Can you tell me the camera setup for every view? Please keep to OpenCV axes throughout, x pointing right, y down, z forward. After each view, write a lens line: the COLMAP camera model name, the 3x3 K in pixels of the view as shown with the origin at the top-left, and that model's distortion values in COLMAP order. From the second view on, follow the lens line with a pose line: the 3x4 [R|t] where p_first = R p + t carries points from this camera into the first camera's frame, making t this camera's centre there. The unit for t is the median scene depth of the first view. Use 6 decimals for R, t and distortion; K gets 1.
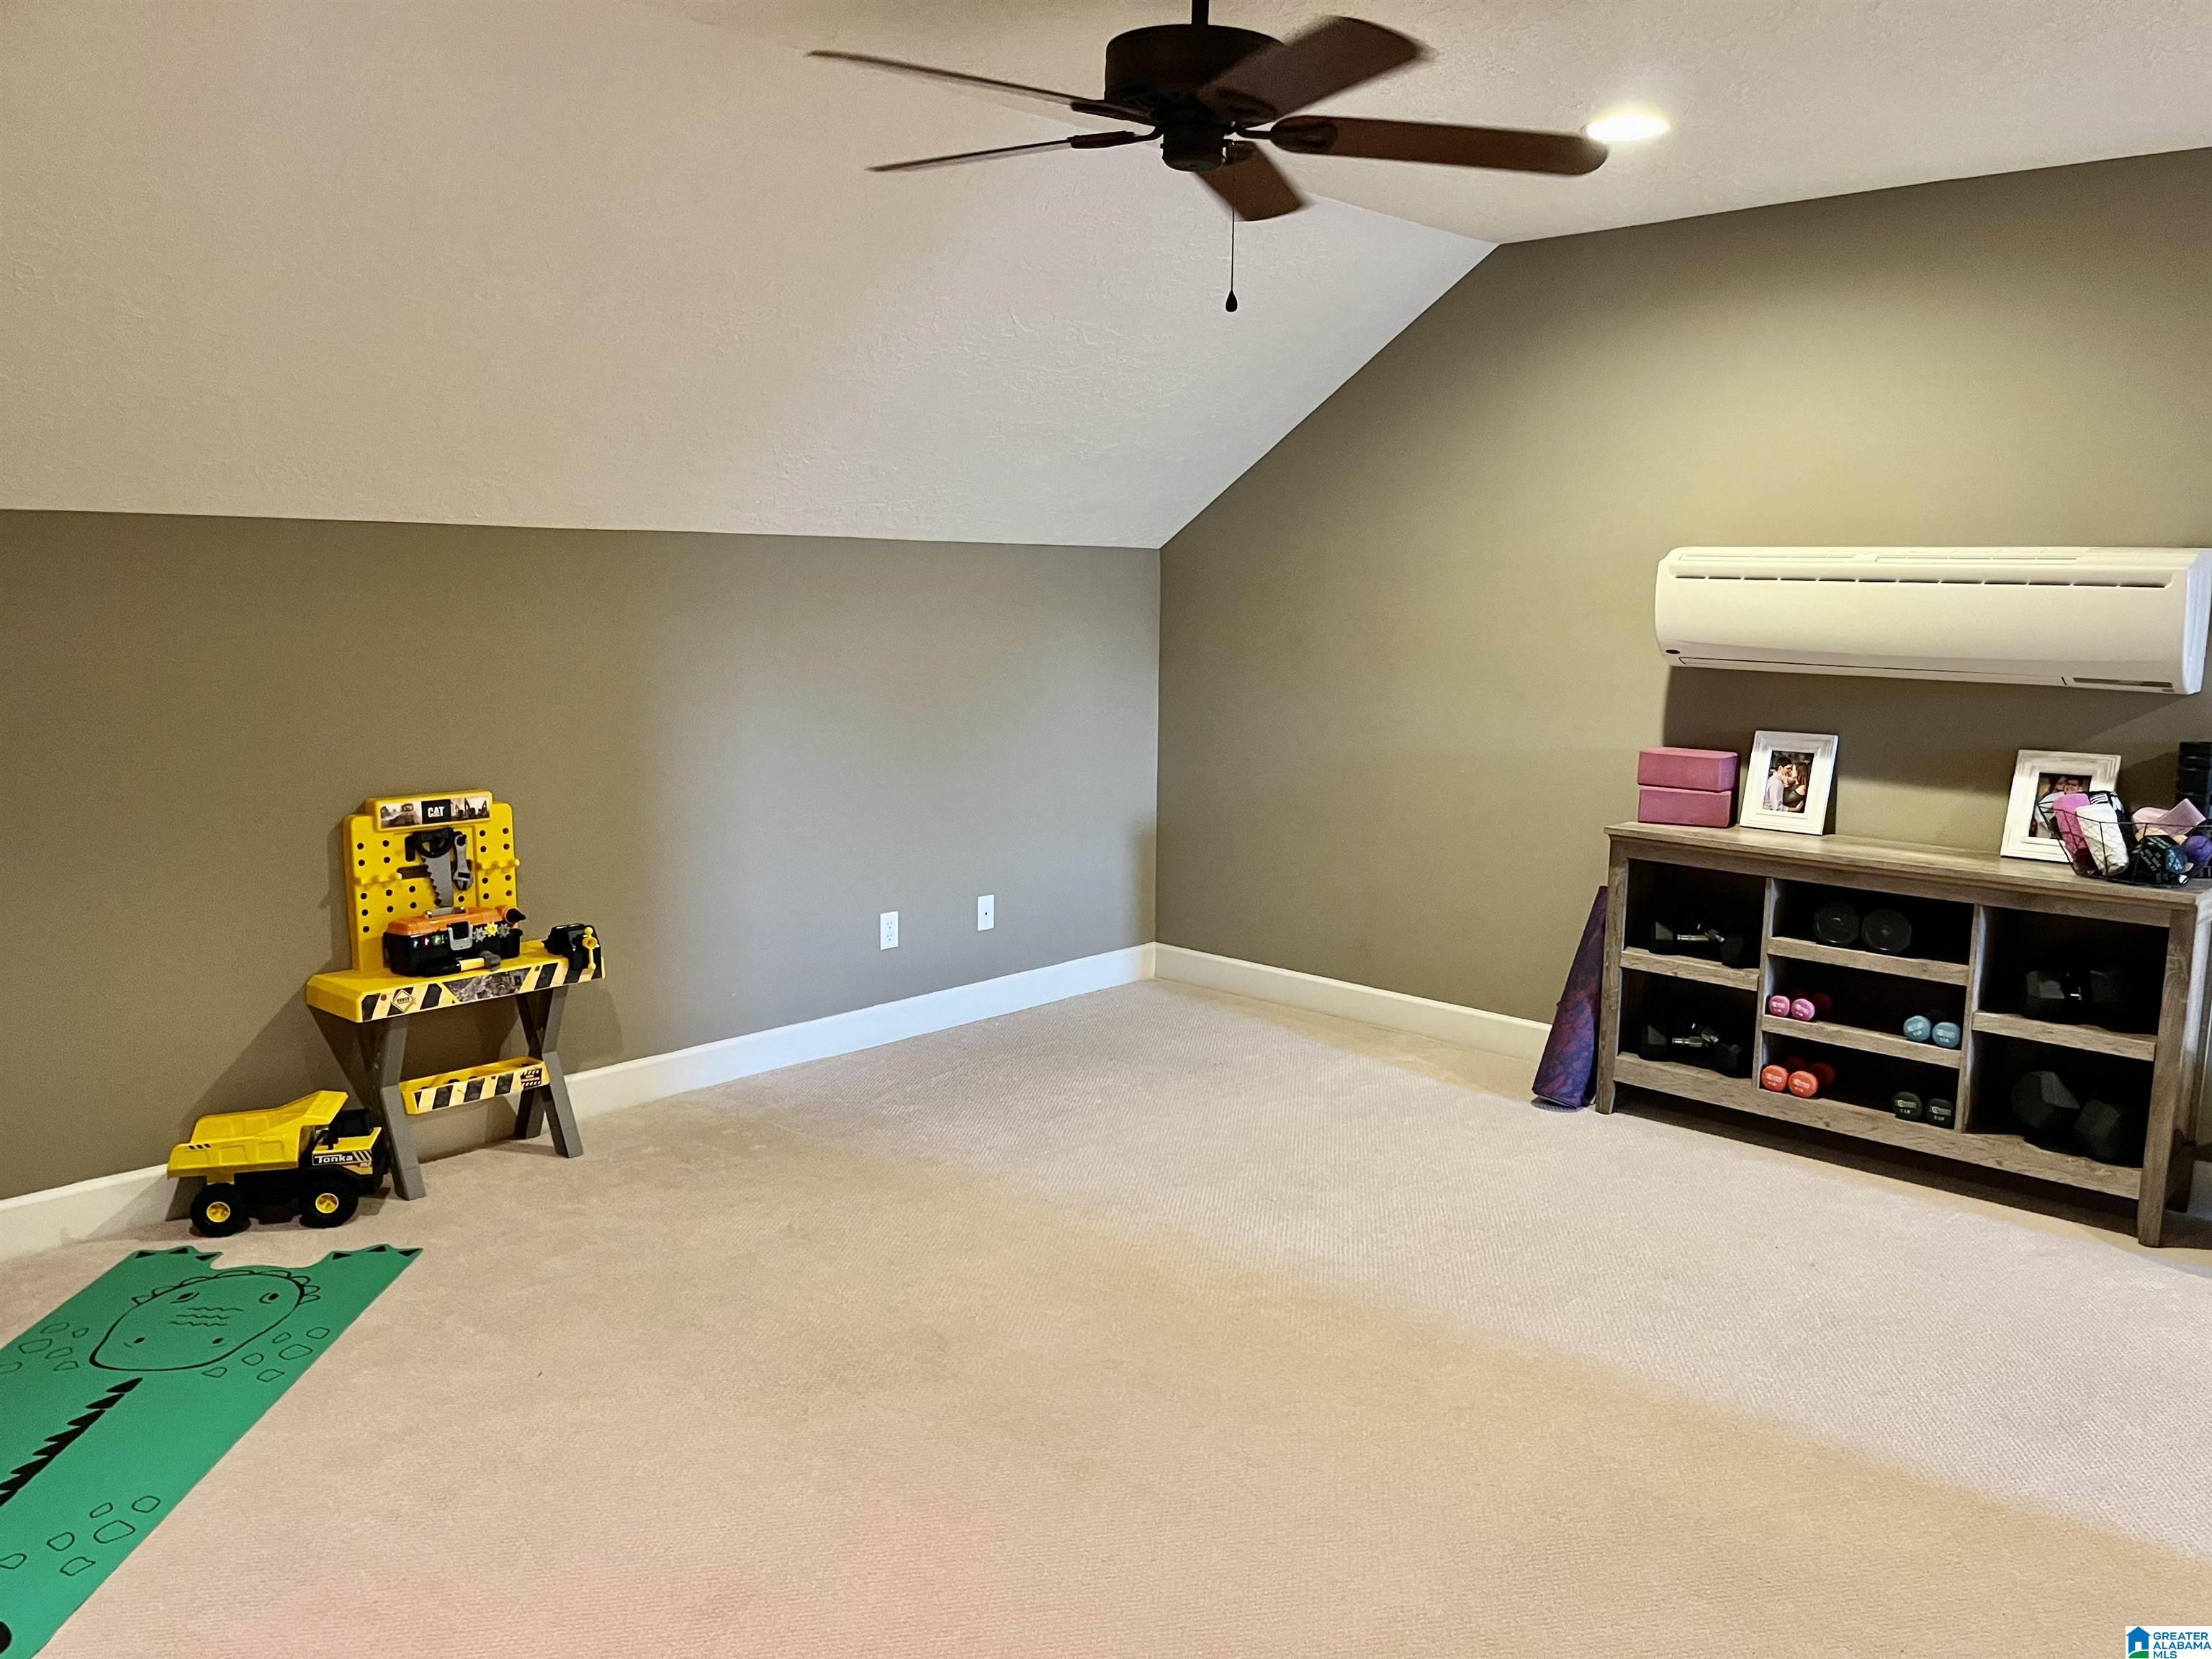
lens RADIAL K [[1664.2, 0, 1120.6], [0, 1664.2, 829.8], [0, 0, 1]] dist [0.036018, -0.073473]
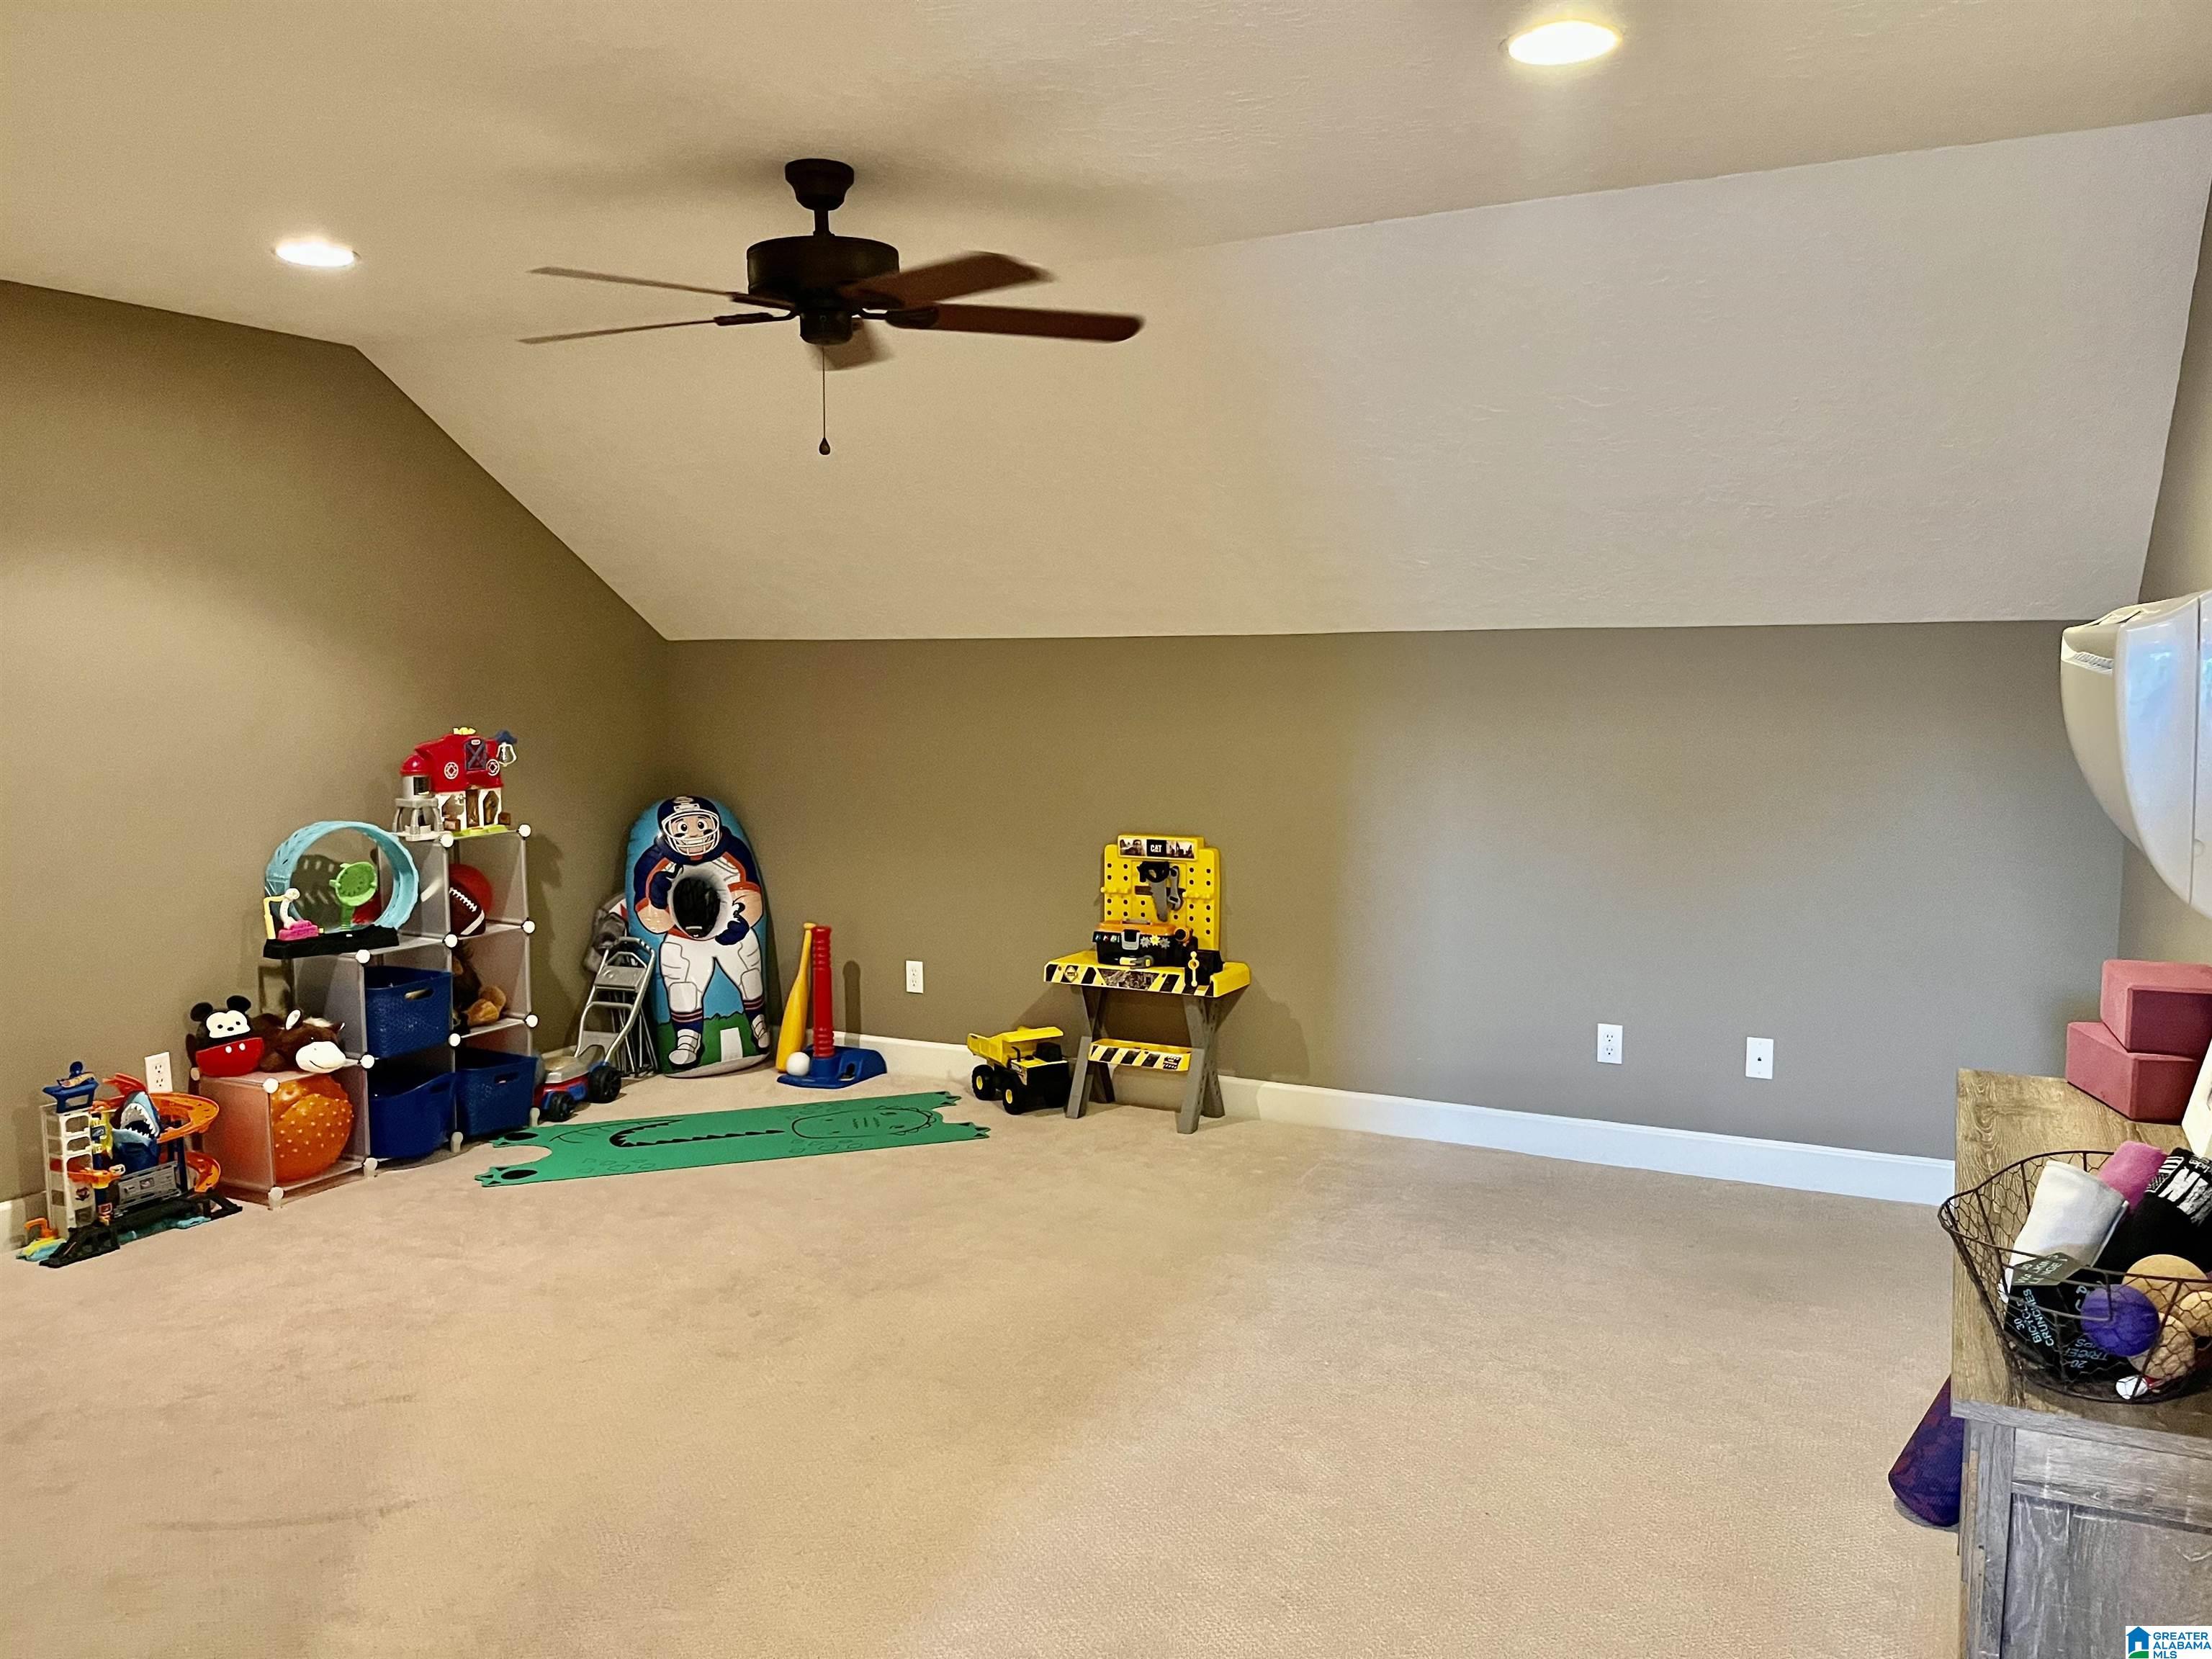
lens RADIAL K [[1664.2, 0, 1120.4], [0, 1664.2, 832.6], [0, 0, 1]] dist [0.036018, -0.073473]
pose [[0.252136, 0.073013, -0.964933, 0.875205], [-0.132288, 0.990389, 0.040372, -0.073674], [0.958607, 0.117470, 0.259372, 0.627143]]
